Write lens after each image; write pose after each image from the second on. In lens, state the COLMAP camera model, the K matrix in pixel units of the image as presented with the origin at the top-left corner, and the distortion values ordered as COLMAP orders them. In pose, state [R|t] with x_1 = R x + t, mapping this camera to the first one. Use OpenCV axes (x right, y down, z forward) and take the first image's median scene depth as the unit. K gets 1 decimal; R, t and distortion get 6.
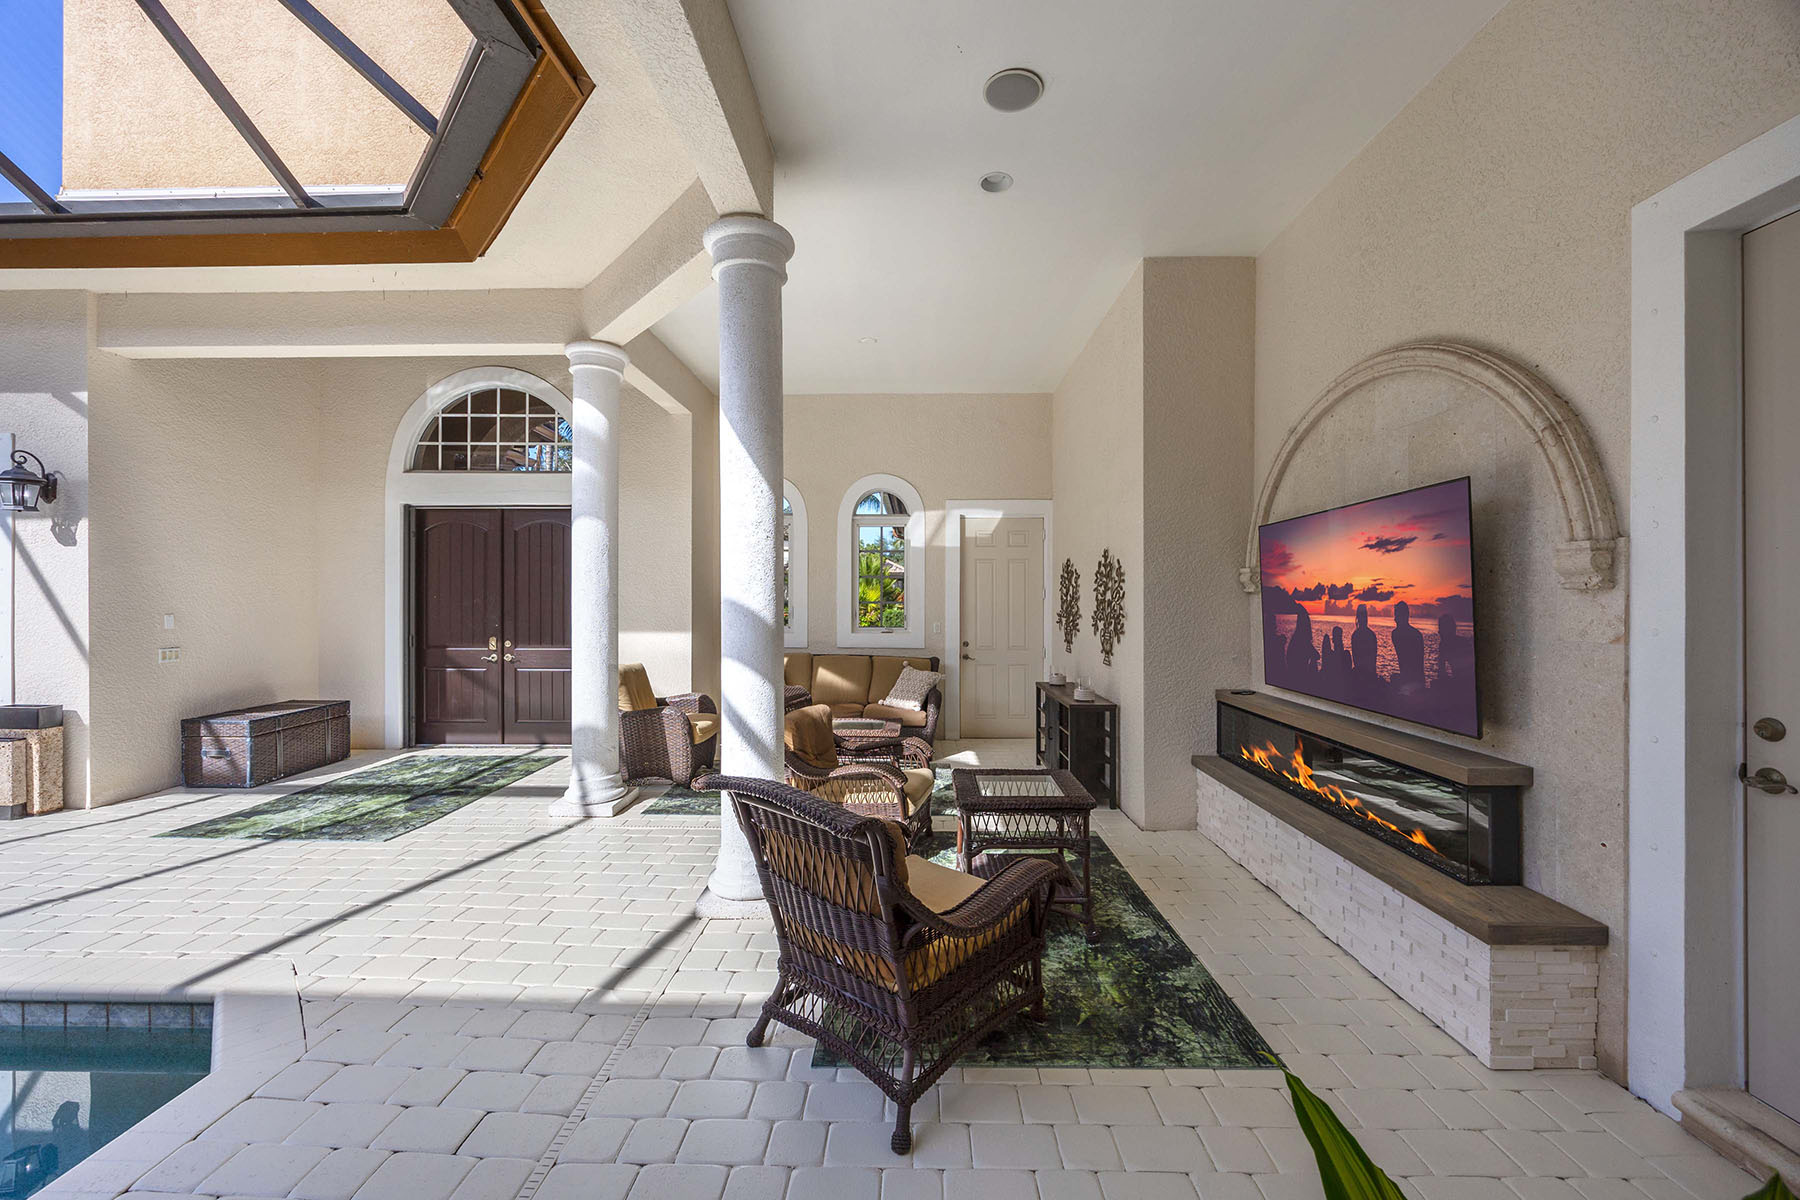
lens RADIAL K [[693.9, 0, 898.0], [0, 693.9, 597.3], [0, 0, 1]] dist [-0.000598, 0.000185]
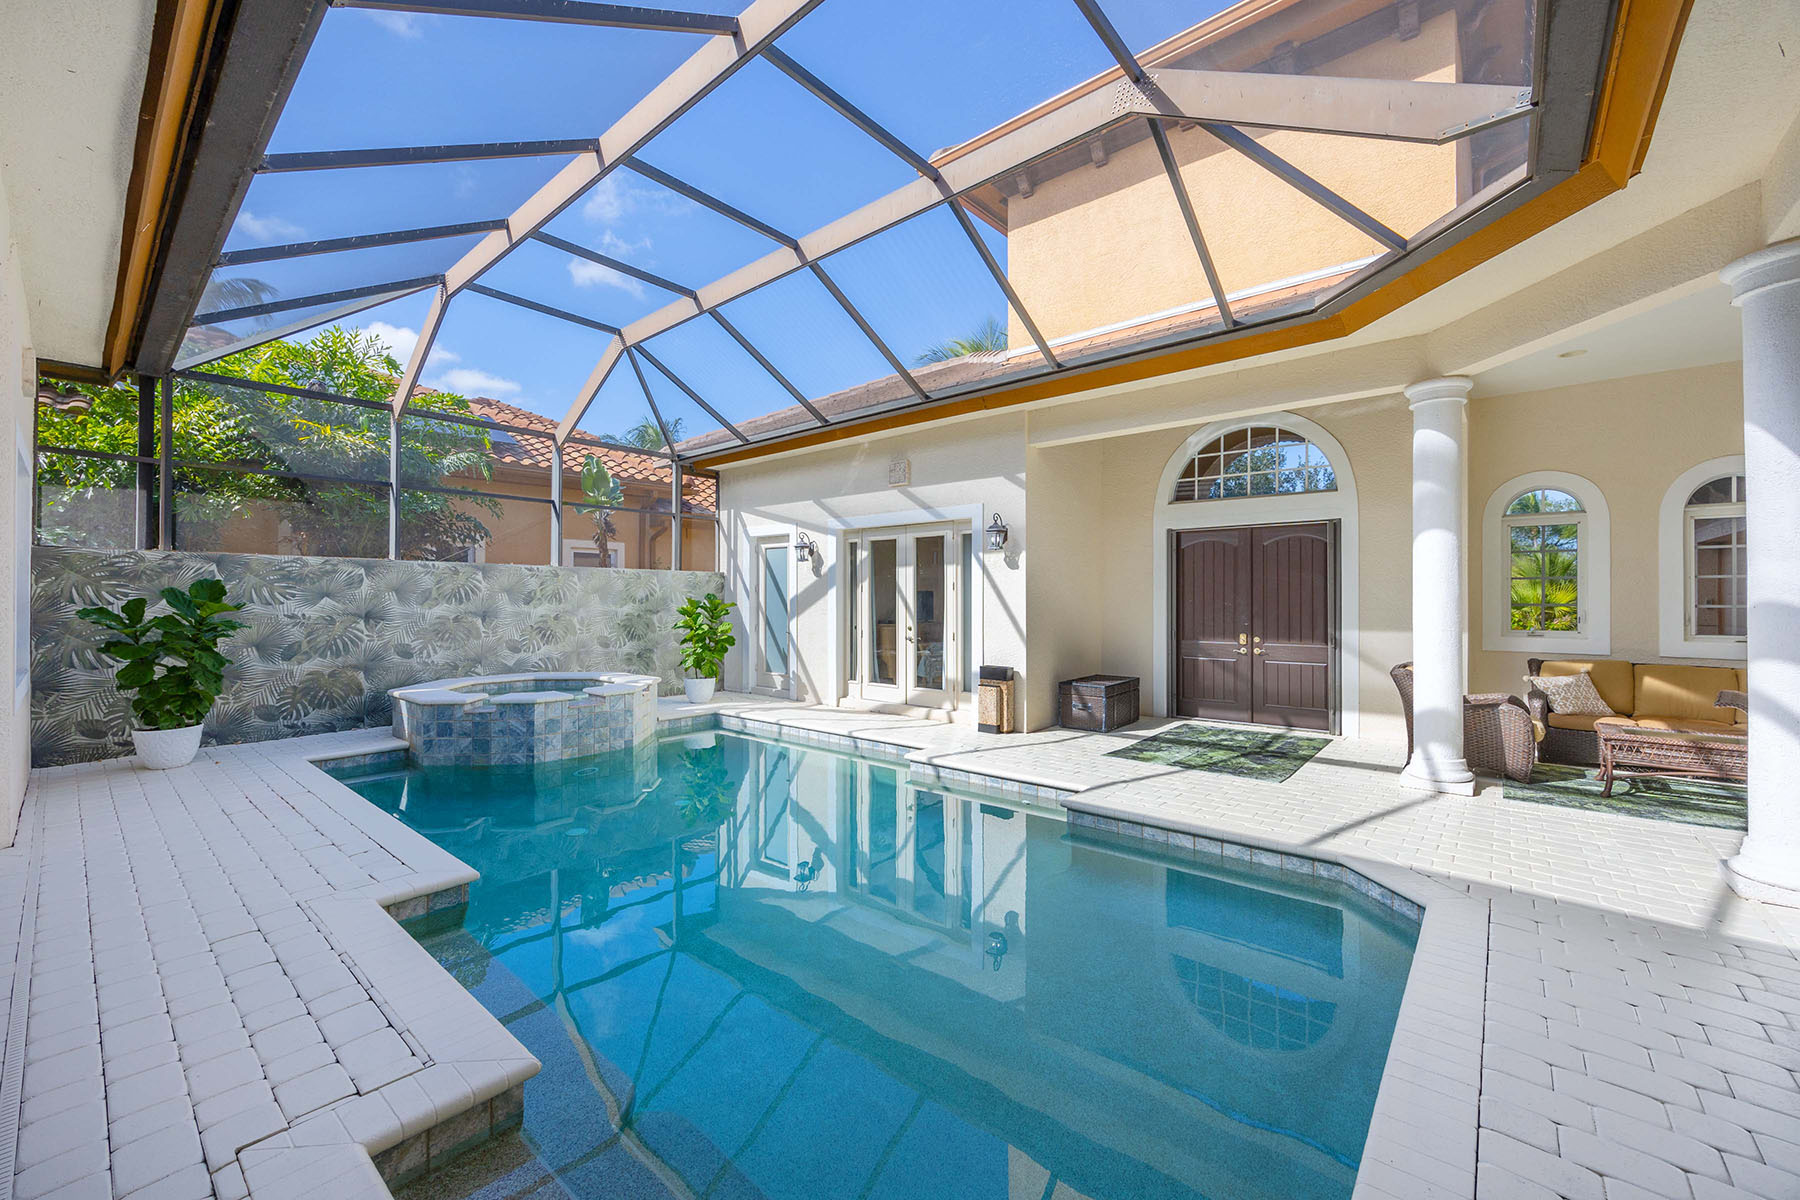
lens RADIAL K [[685.0, 0, 900.0], [0, 685.0, 600.0], [0, 0, 1]] dist [-0.000243, 0.000085]
pose [[0.777843, -0.001784, -0.628456, -0.367766], [0.001414, 0.999998, -0.001088, -0.000948], [0.628457, -0.000042, 0.777844, -0.381689]]
